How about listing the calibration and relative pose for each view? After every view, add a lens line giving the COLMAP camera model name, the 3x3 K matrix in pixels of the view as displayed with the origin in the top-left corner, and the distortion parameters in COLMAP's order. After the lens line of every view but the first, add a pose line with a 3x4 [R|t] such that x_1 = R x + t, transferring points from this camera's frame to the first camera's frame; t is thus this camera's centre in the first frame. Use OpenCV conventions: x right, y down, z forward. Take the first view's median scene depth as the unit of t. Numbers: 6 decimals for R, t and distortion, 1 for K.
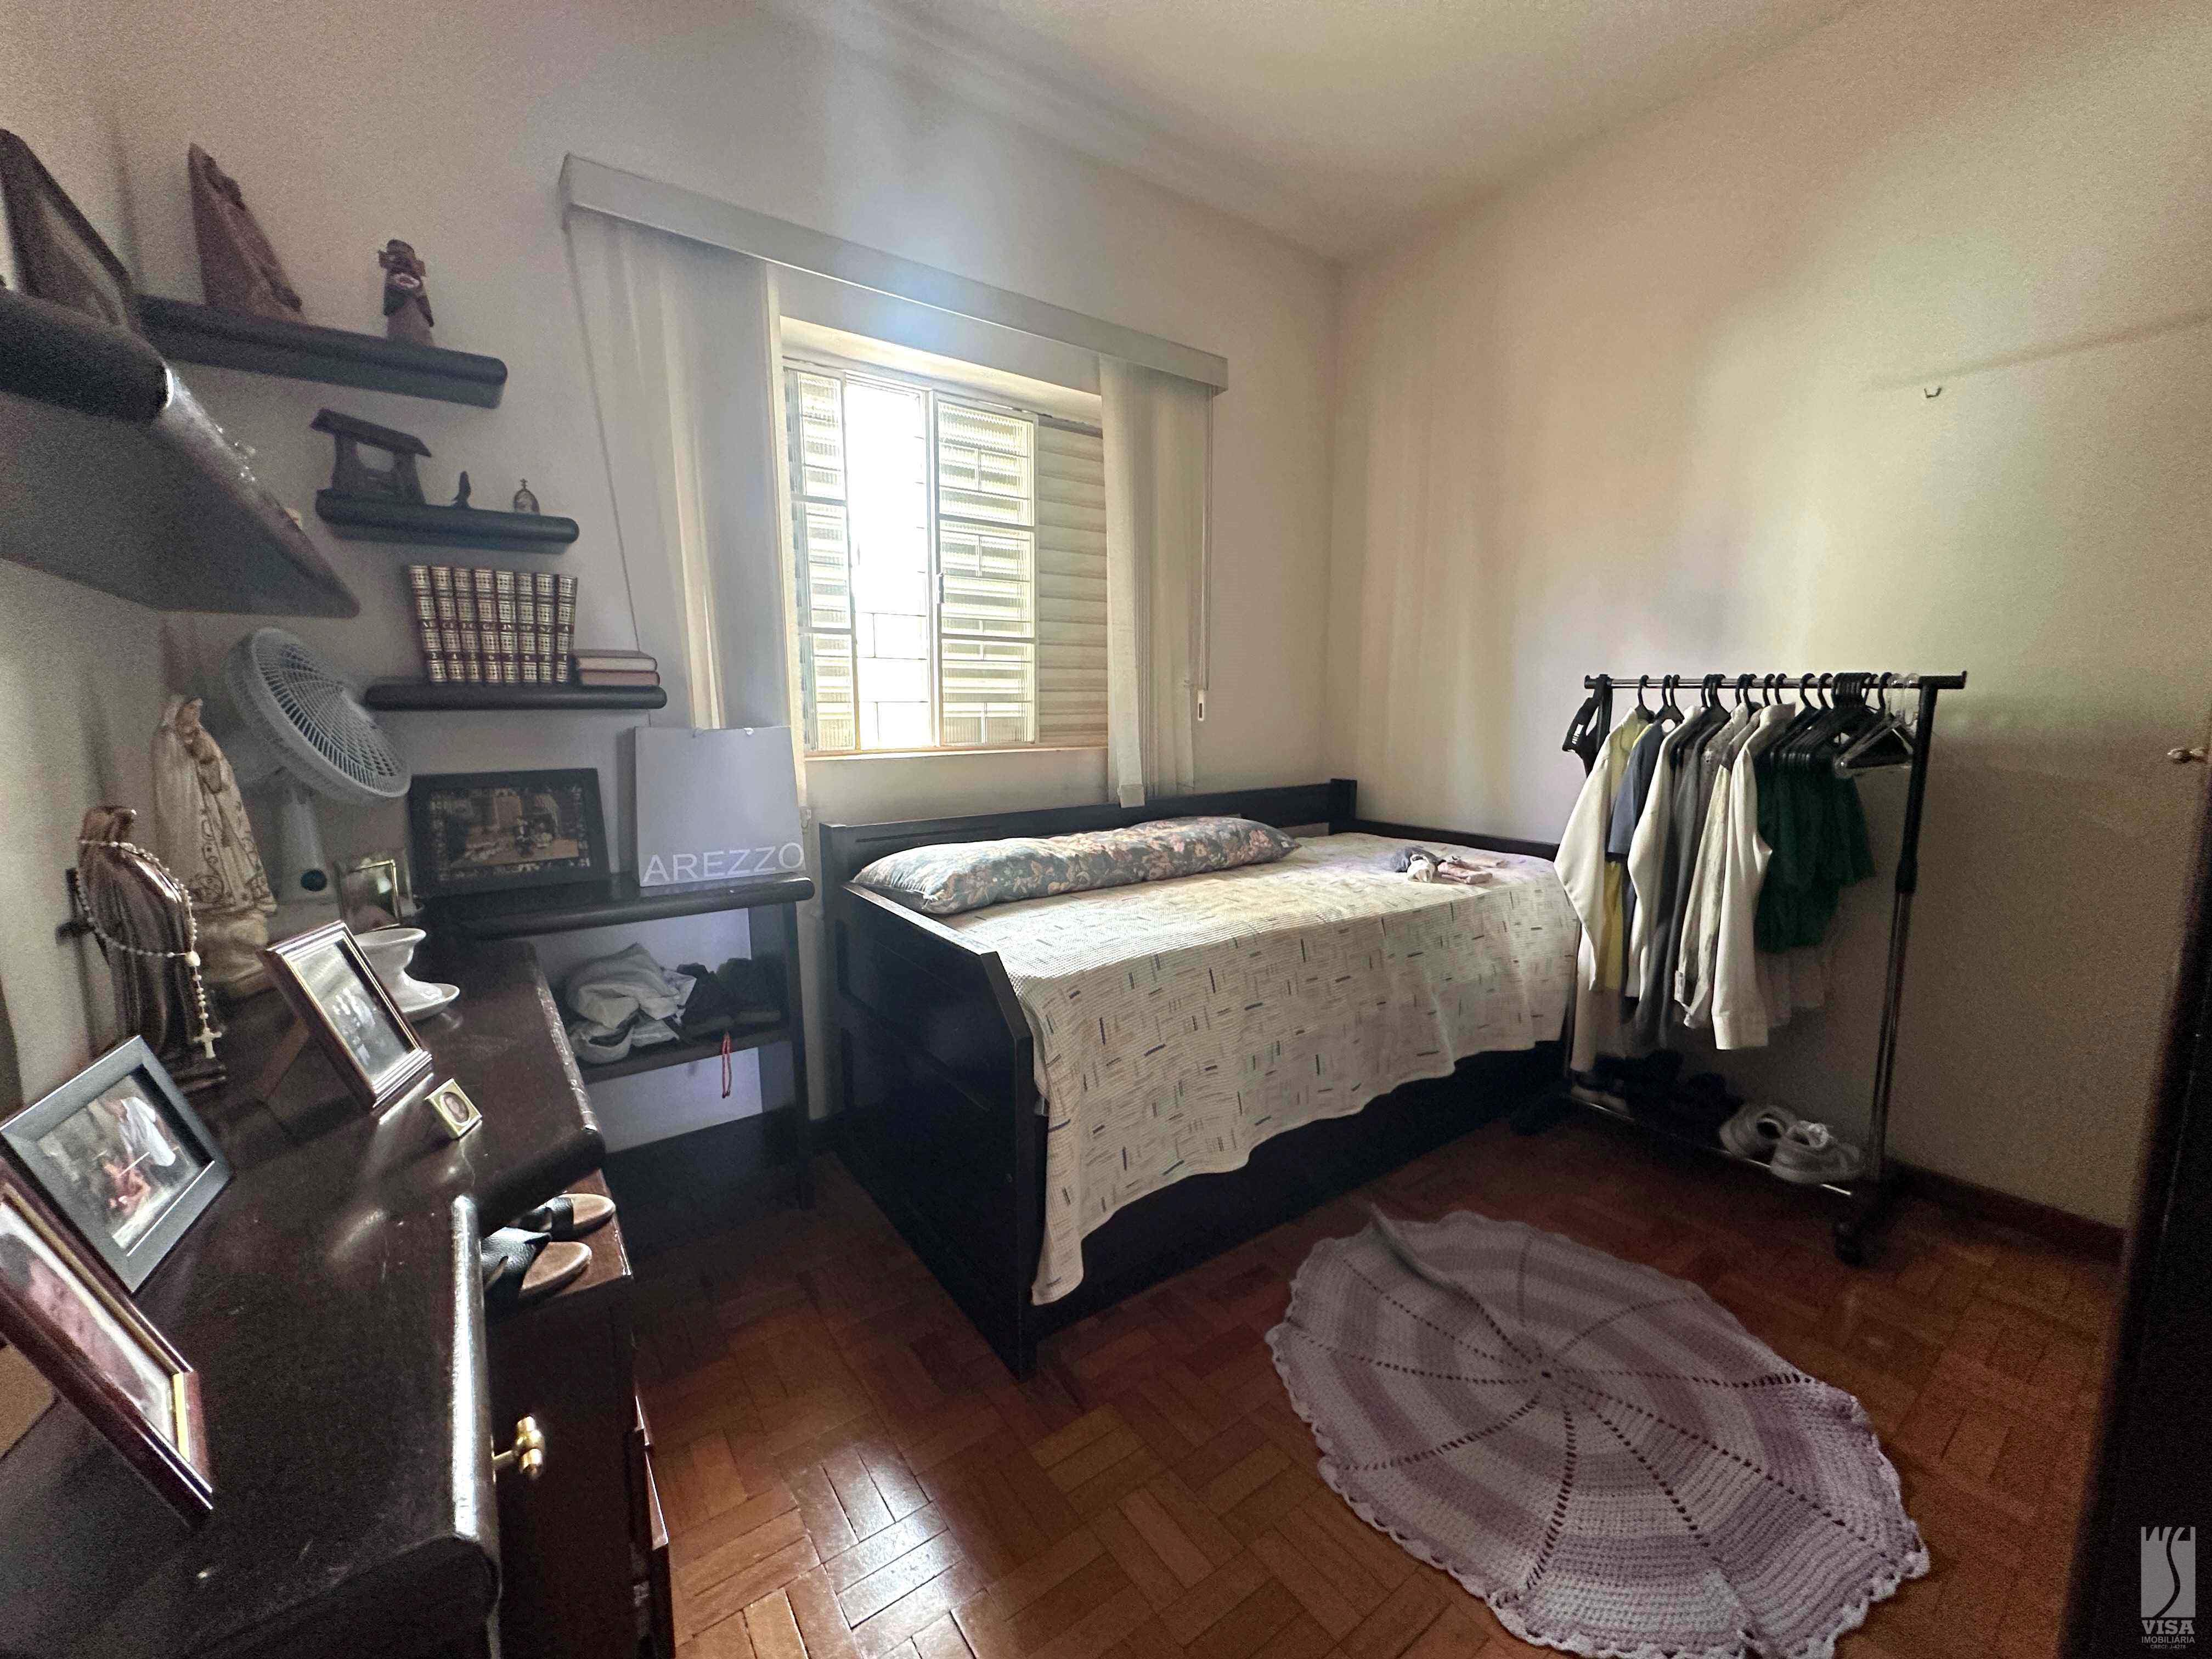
lens RADIAL K [[880.2, 0, 1103.9], [0, 880.2, 833.9], [0, 0, 1]] dist [0.001503, -0.000496]
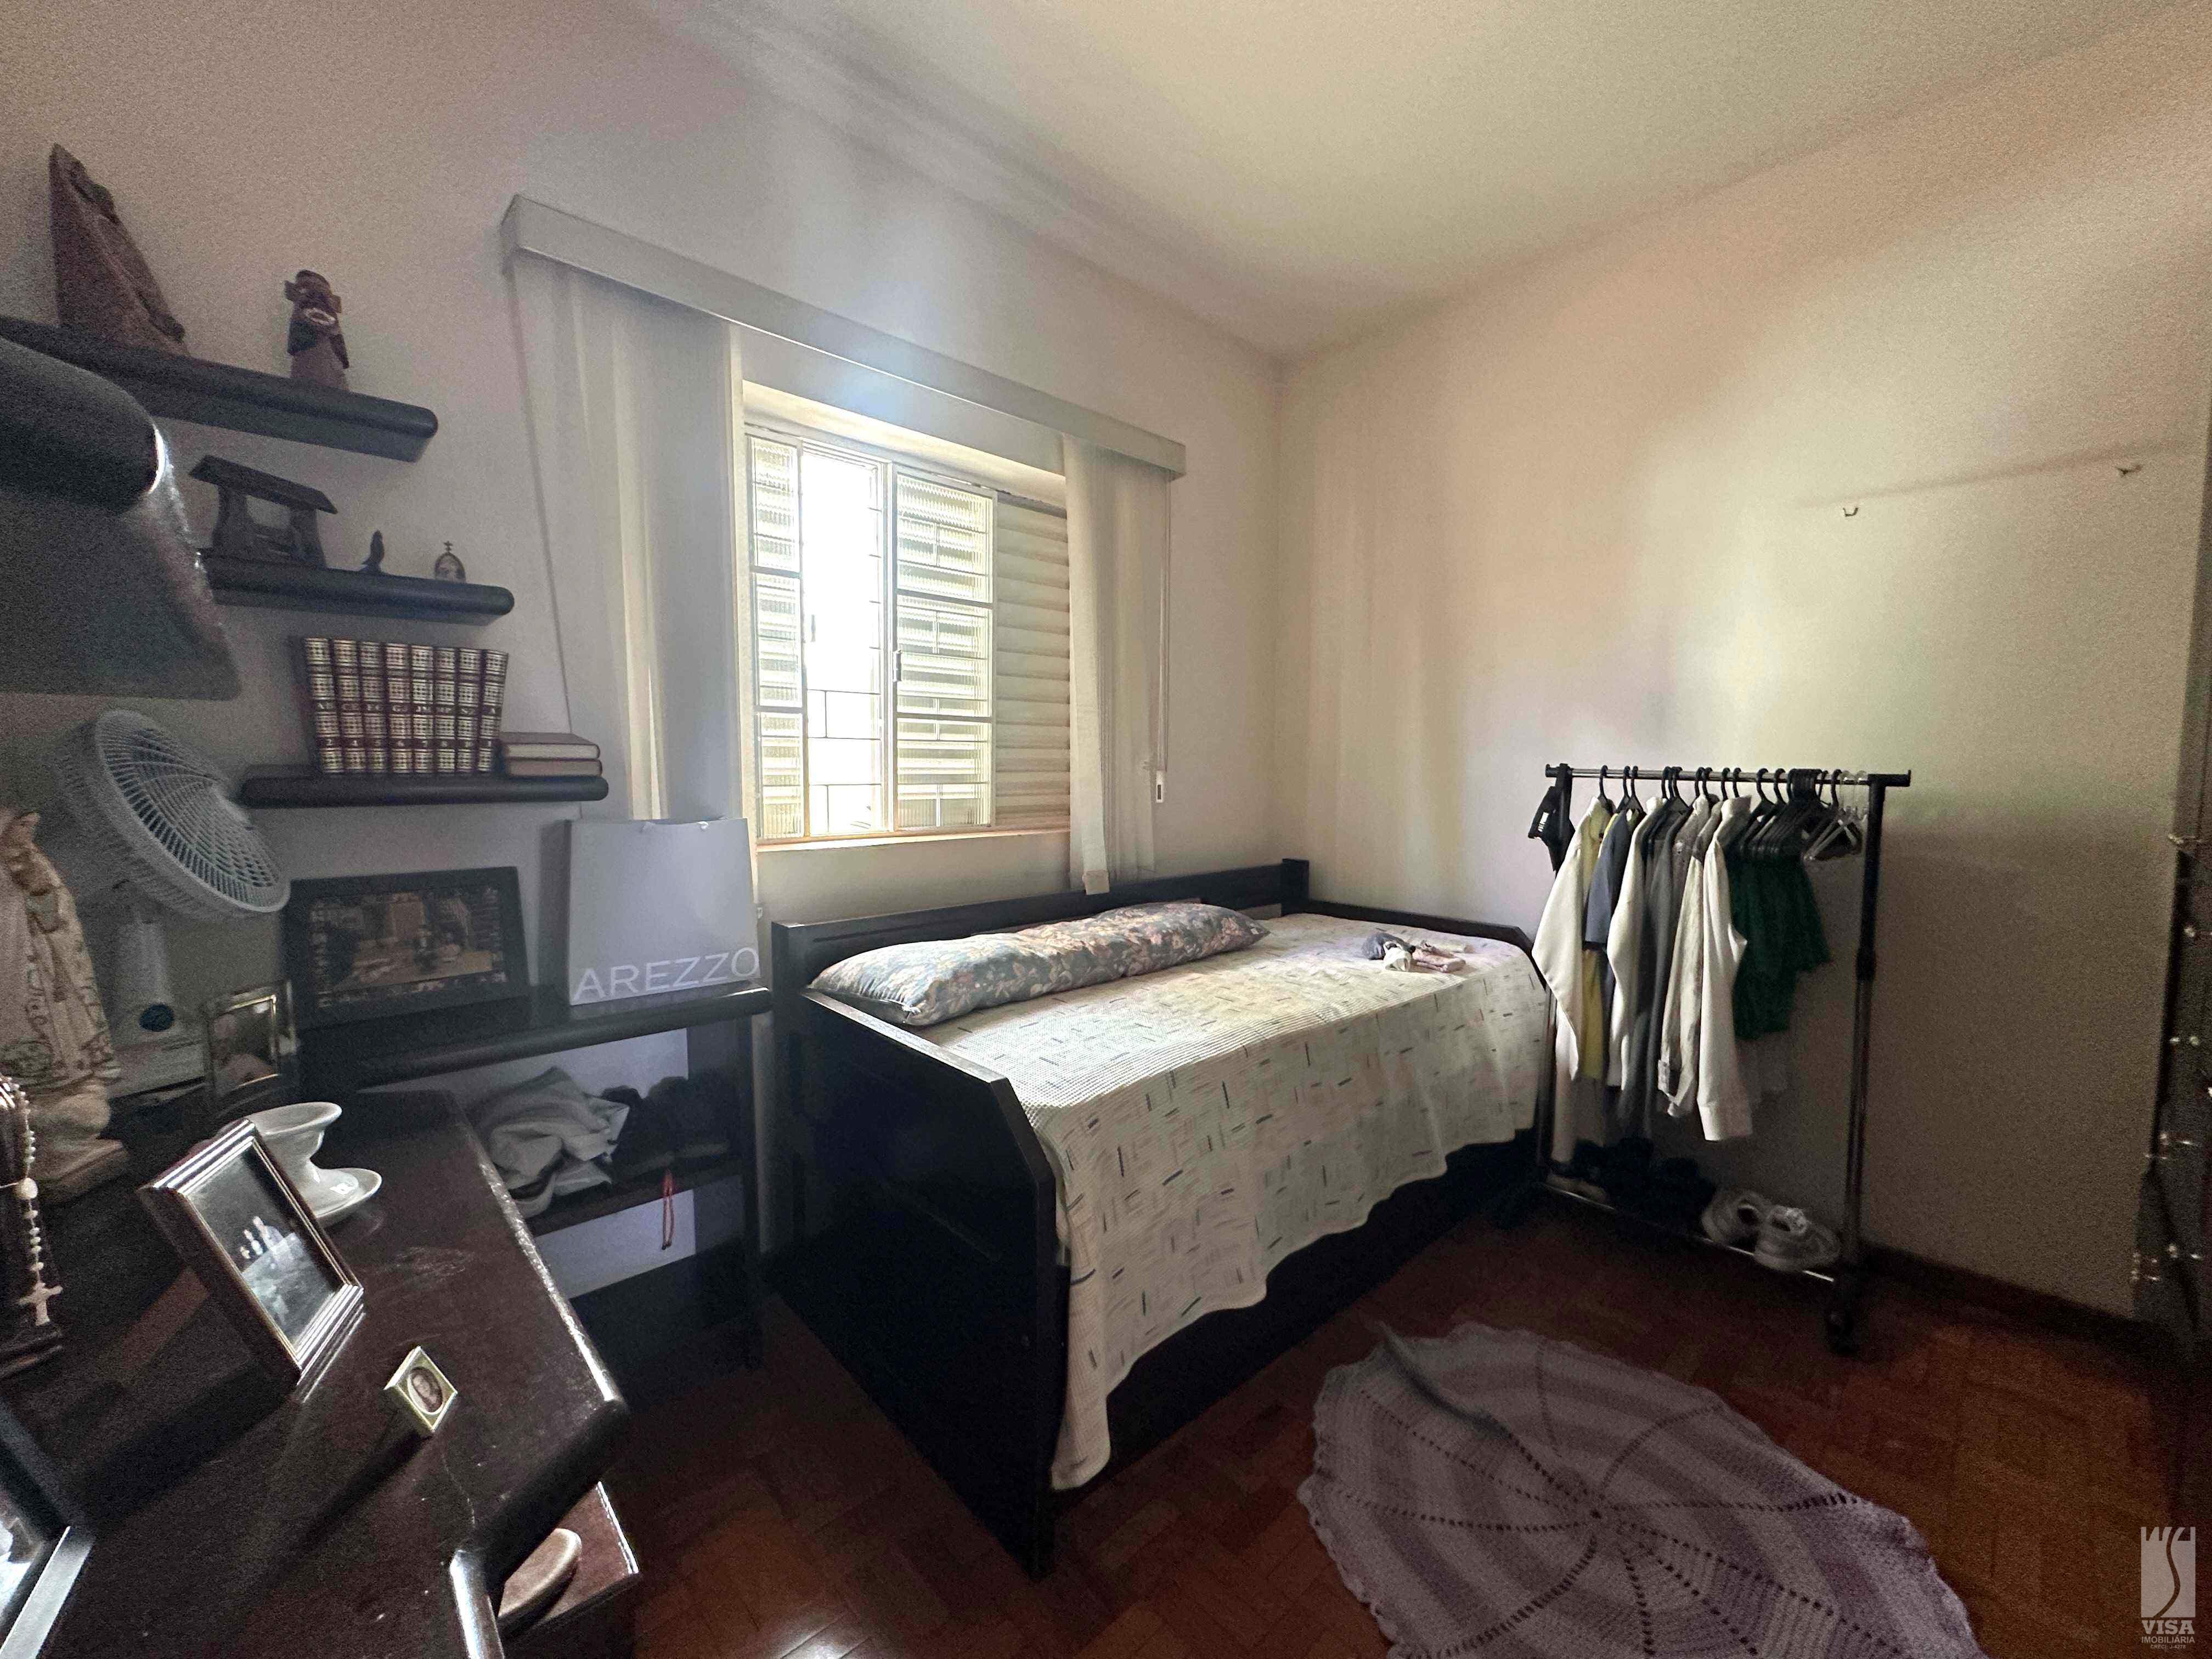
lens RADIAL K [[882.6, 0, 1109.5], [0, 882.6, 836.3], [0, 0, 1]] dist [-0.000047, 0.000439]
pose [[0.992688, -0.001810, 0.120693, -0.102369], [0.010095, 0.997630, -0.068069, -0.040339], [-0.120283, 0.068789, 0.990353, 0.064759]]
